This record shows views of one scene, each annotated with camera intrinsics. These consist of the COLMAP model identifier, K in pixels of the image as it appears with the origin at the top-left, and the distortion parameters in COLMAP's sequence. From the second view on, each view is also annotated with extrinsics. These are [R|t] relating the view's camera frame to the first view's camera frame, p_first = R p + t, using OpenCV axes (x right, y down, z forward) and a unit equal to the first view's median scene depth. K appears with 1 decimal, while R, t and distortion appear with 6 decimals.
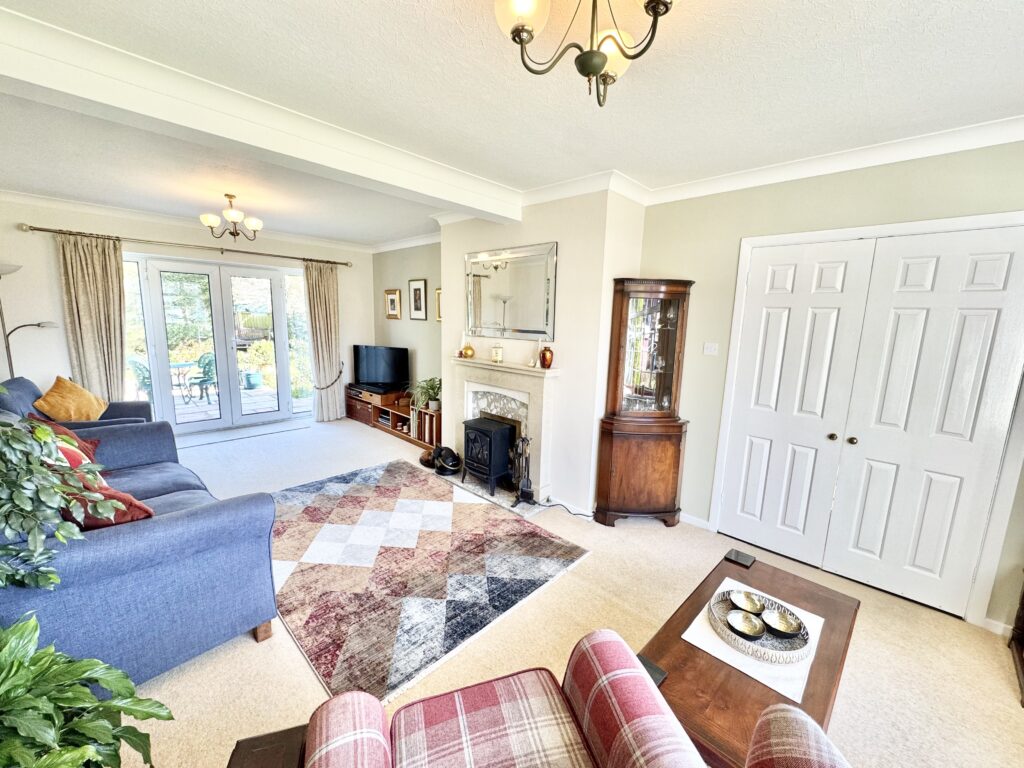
lens RADIAL K [[408.9, 0, 511.8], [0, 408.9, 381.2], [0, 0, 1]] dist [0.000421, -0.000072]
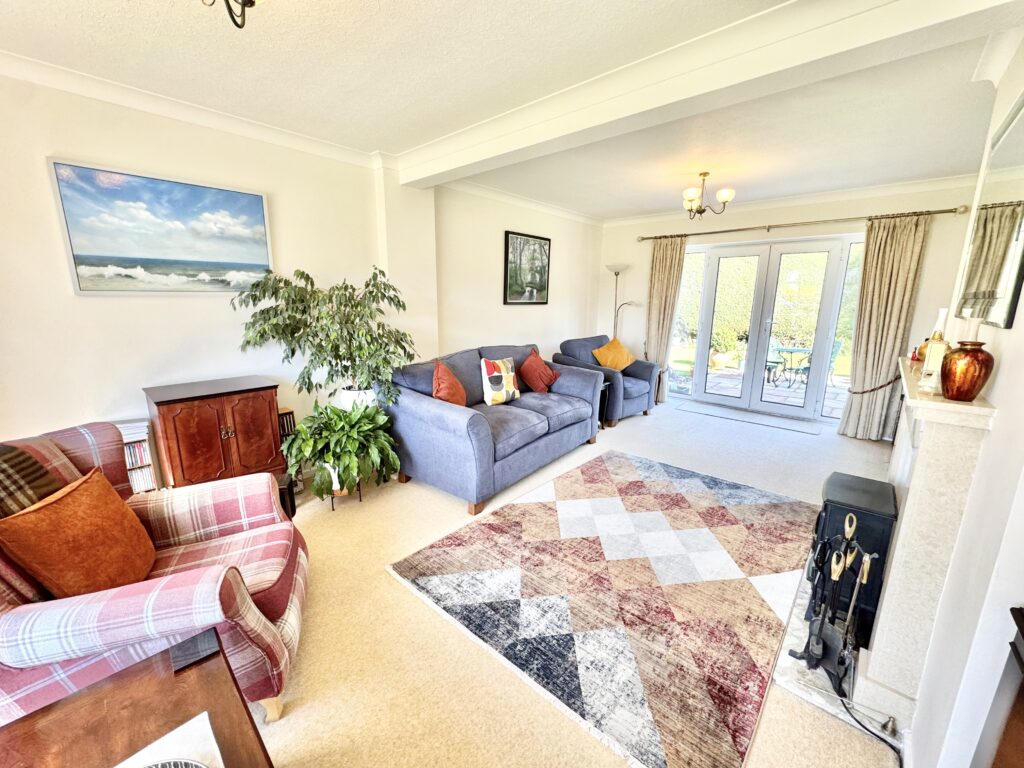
lens RADIAL K [[408.9, 0, 510.8], [0, 408.9, 382.8], [0, 0, 1]] dist [0.000421, -0.000072]
pose [[0.033833, 0.178372, -0.983381, 0.418541], [-0.160791, 0.972099, 0.170793, -0.044537], [0.986408, 0.152340, 0.061570, 0.573335]]
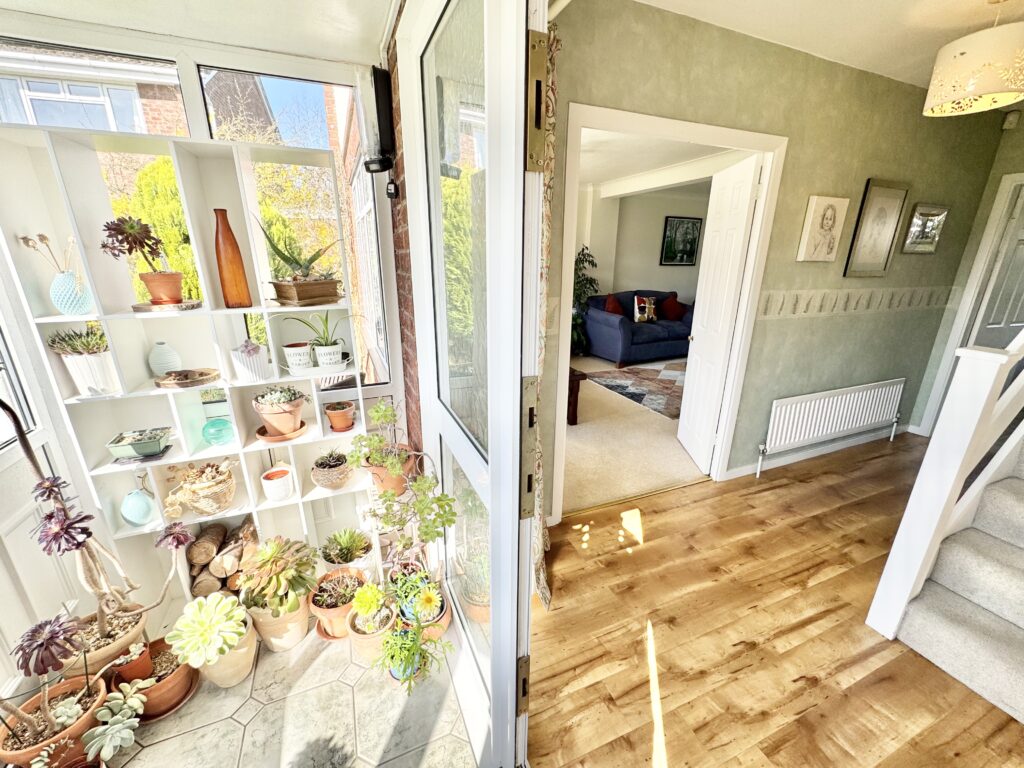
lens RADIAL K [[408.9, 0, 514.2], [0, 408.9, 385.1], [0, 0, 1]] dist [0.000421, -0.000072]
pose [[-0.392006, 0.247922, -0.885927, 1.357613], [-0.161355, 0.929546, 0.331525, -0.065537], [0.905702, 0.272908, -0.324384, 0.772470]]
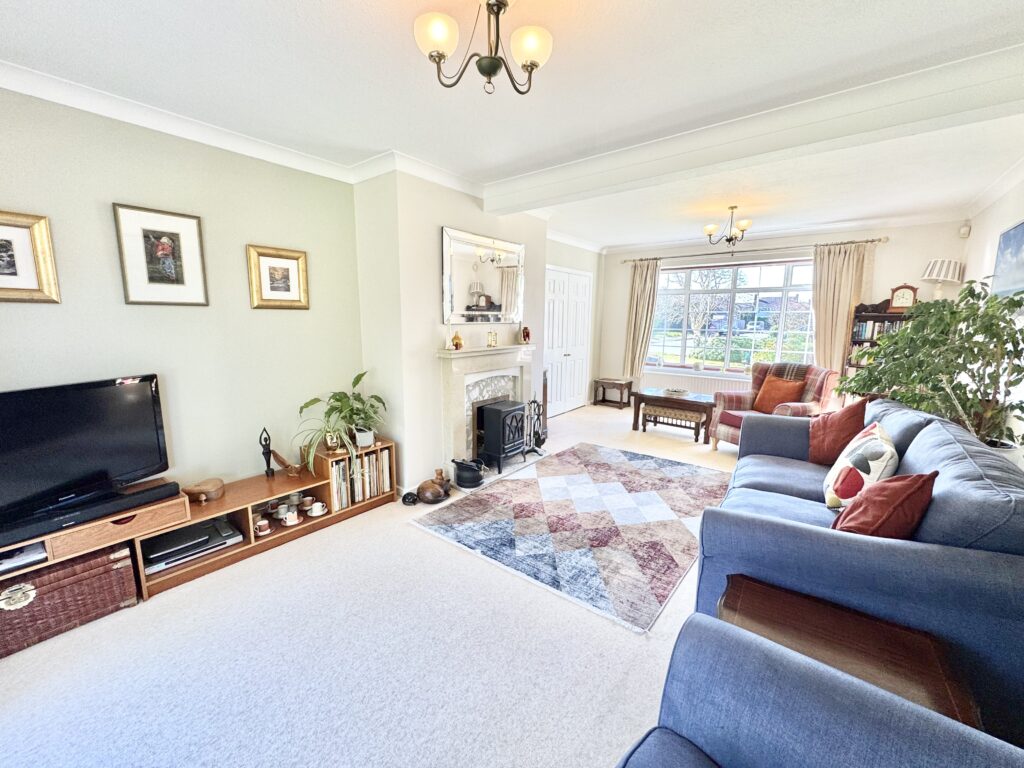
lens RADIAL K [[408.9, 0, 509.3], [0, 408.9, 383.5], [0, 0, 1]] dist [0.000421, -0.000072]
pose [[-0.090427, -0.193260, 0.976972, -1.163006], [0.143088, 0.968291, 0.204787, -0.175885], [-0.985570, 0.158311, -0.059906, 1.126991]]
